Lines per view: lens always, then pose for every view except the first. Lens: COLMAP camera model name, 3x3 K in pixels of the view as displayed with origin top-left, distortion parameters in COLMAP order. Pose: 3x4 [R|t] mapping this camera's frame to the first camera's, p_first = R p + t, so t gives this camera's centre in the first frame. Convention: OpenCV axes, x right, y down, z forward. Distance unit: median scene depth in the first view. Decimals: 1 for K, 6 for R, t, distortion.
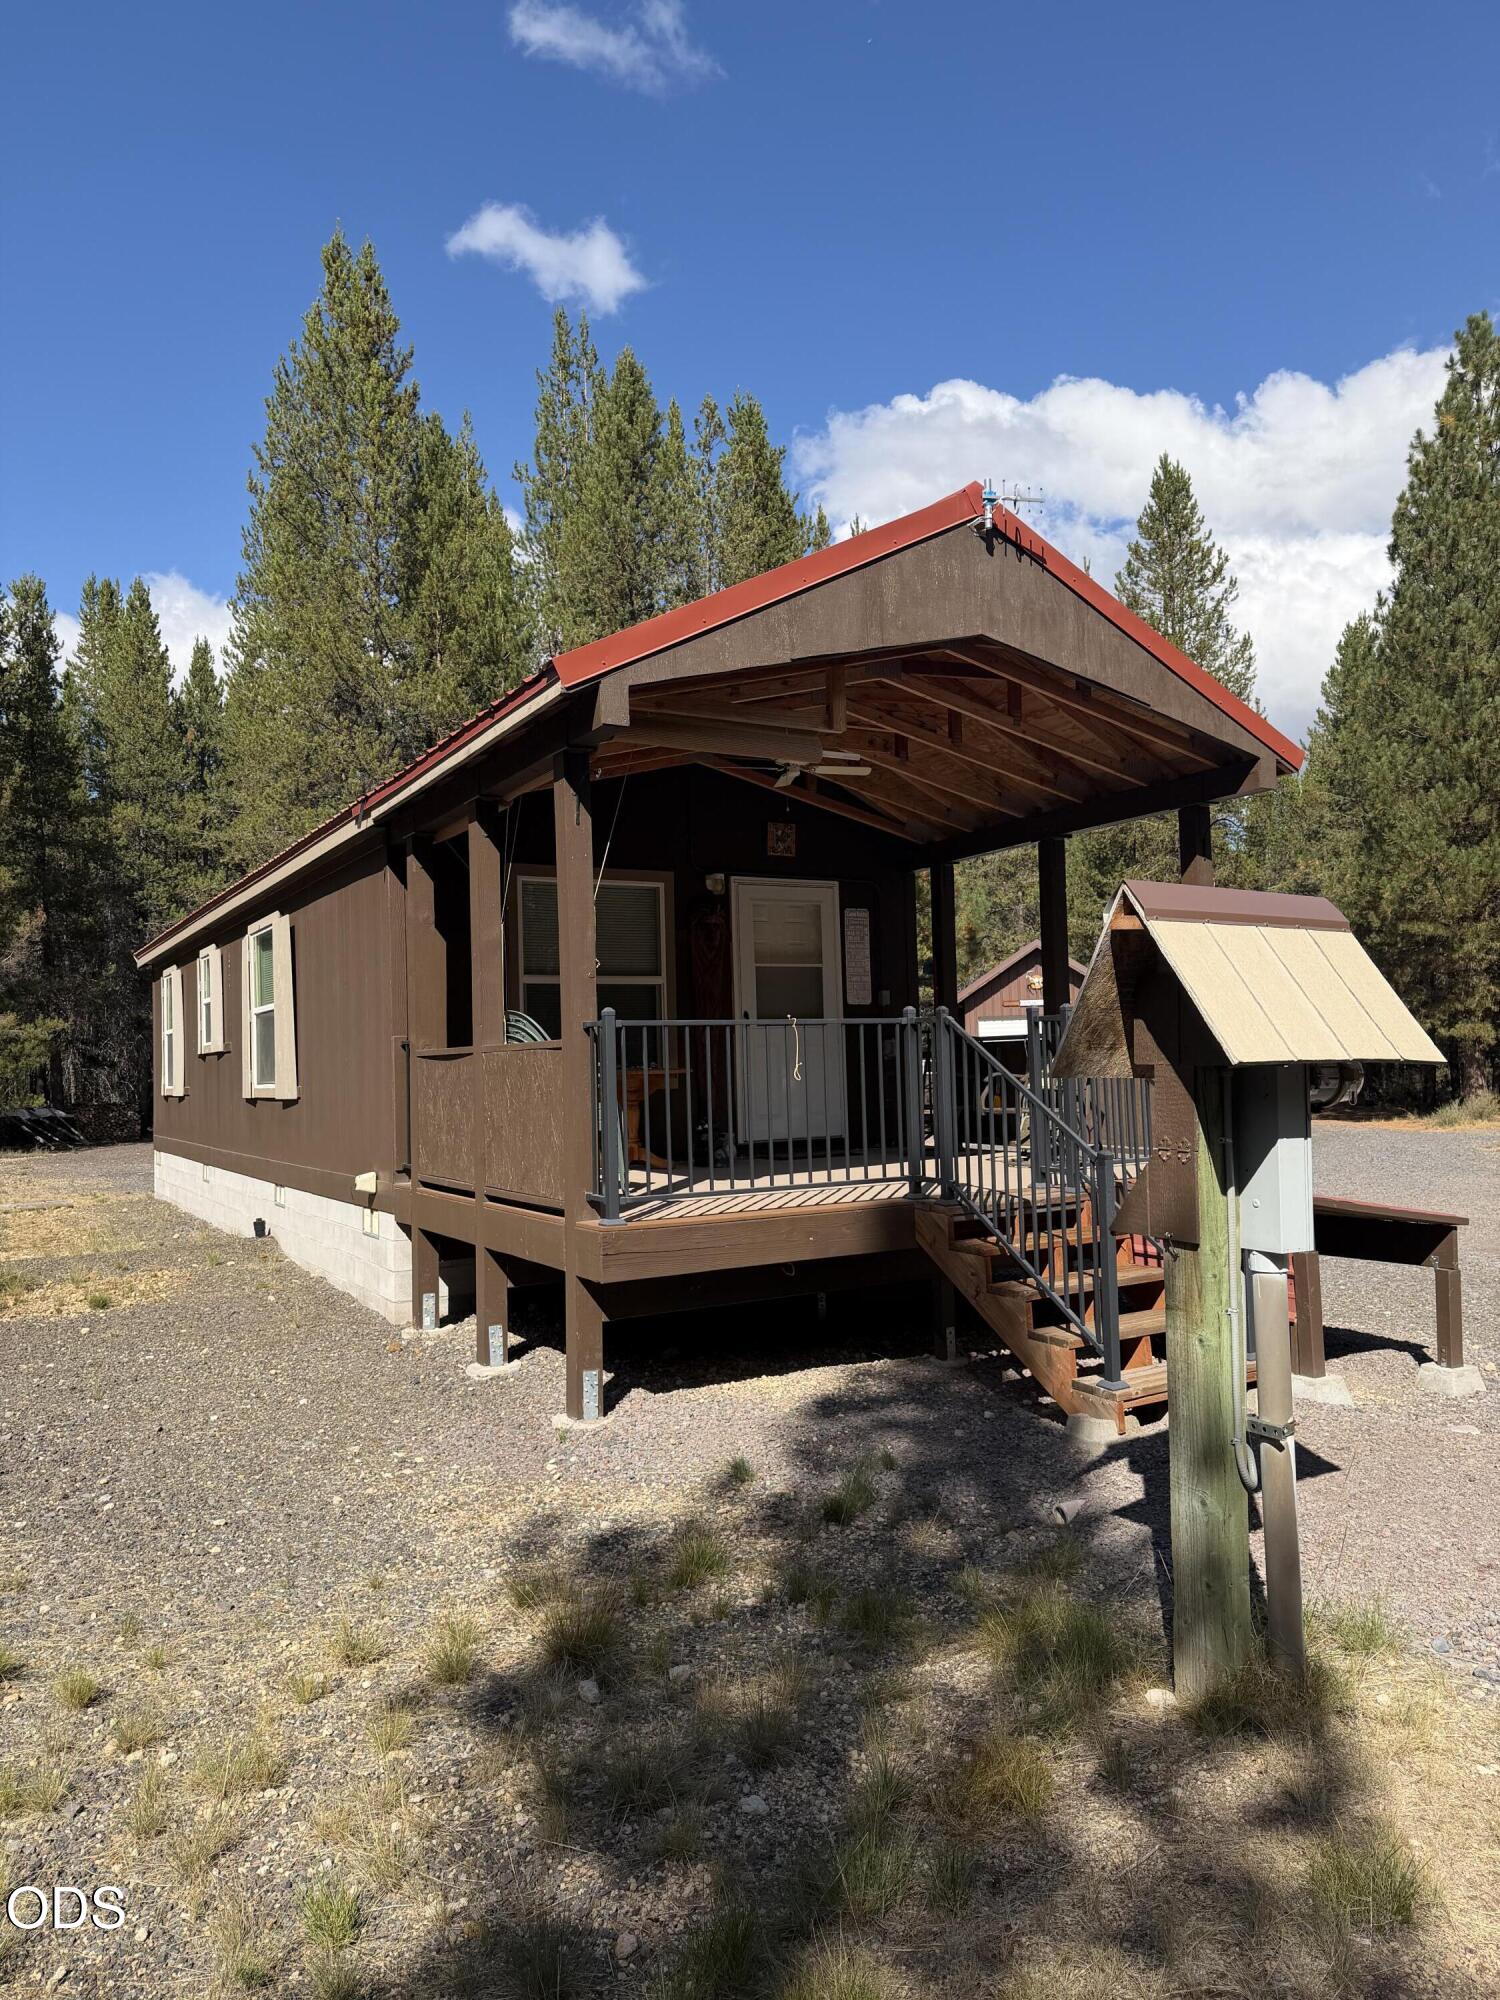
lens RADIAL K [[1411.7, 0, 746.4], [0, 1411.7, 1004.3], [0, 0, 1]] dist [0.055346, -0.043353]
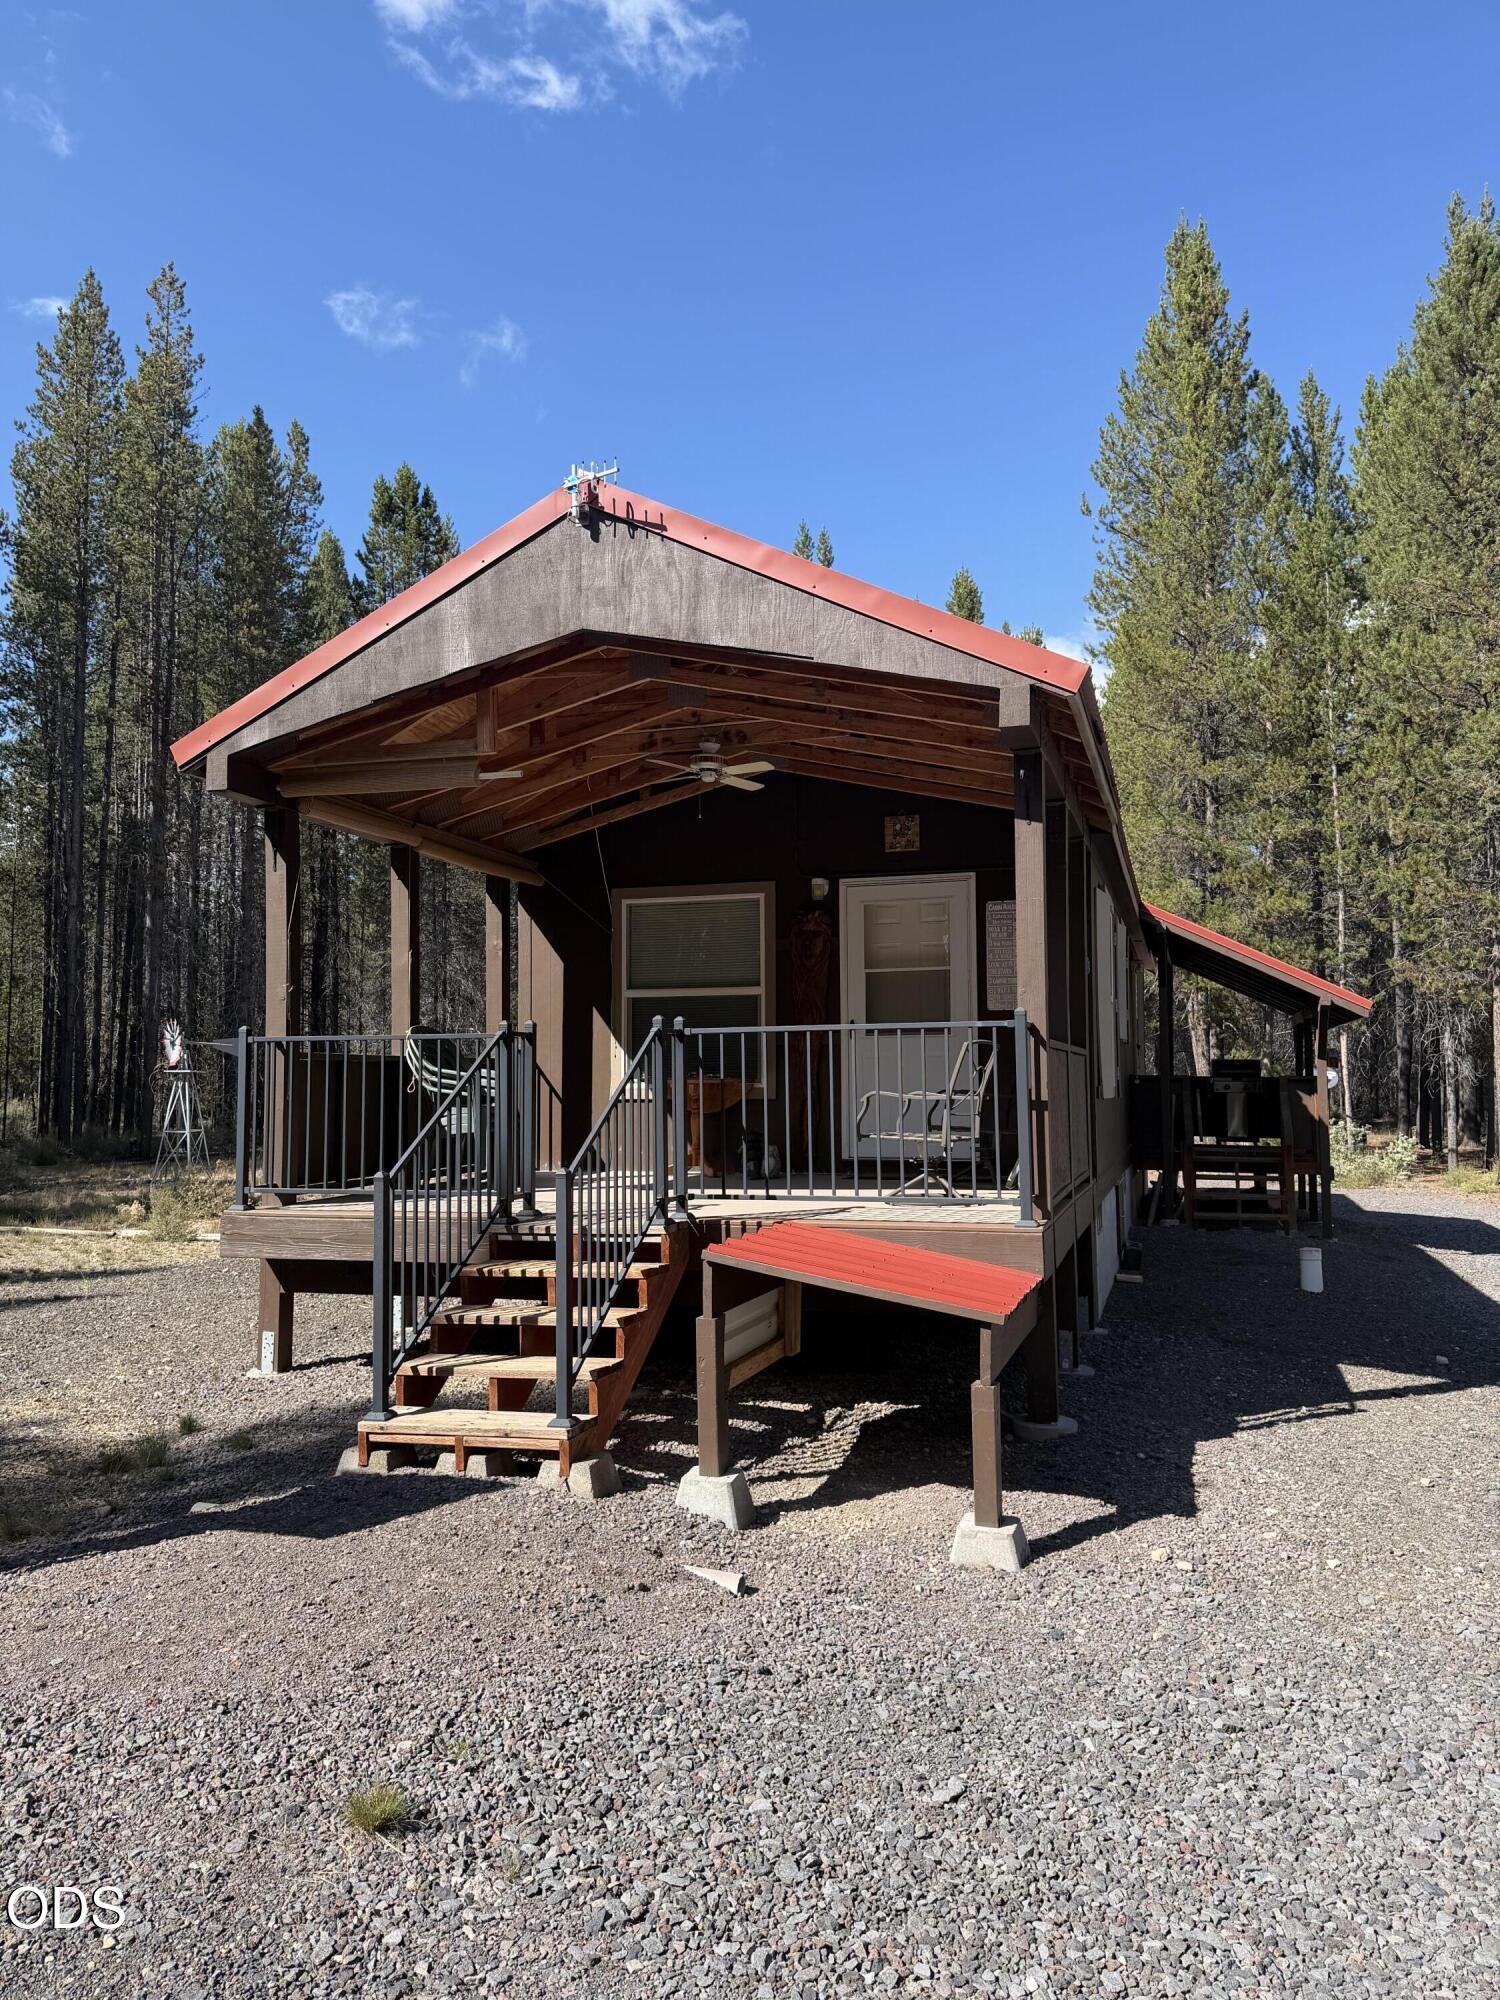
lens RADIAL K [[1411.7, 0, 746.4], [0, 1411.7, 1004.3], [0, 0, 1]] dist [0.055346, -0.043353]
pose [[0.686818, -0.018190, -0.726602, 0.642931], [0.019245, 0.999791, -0.006838, 0.000035], [0.726574, -0.009287, 0.687025, 0.293077]]
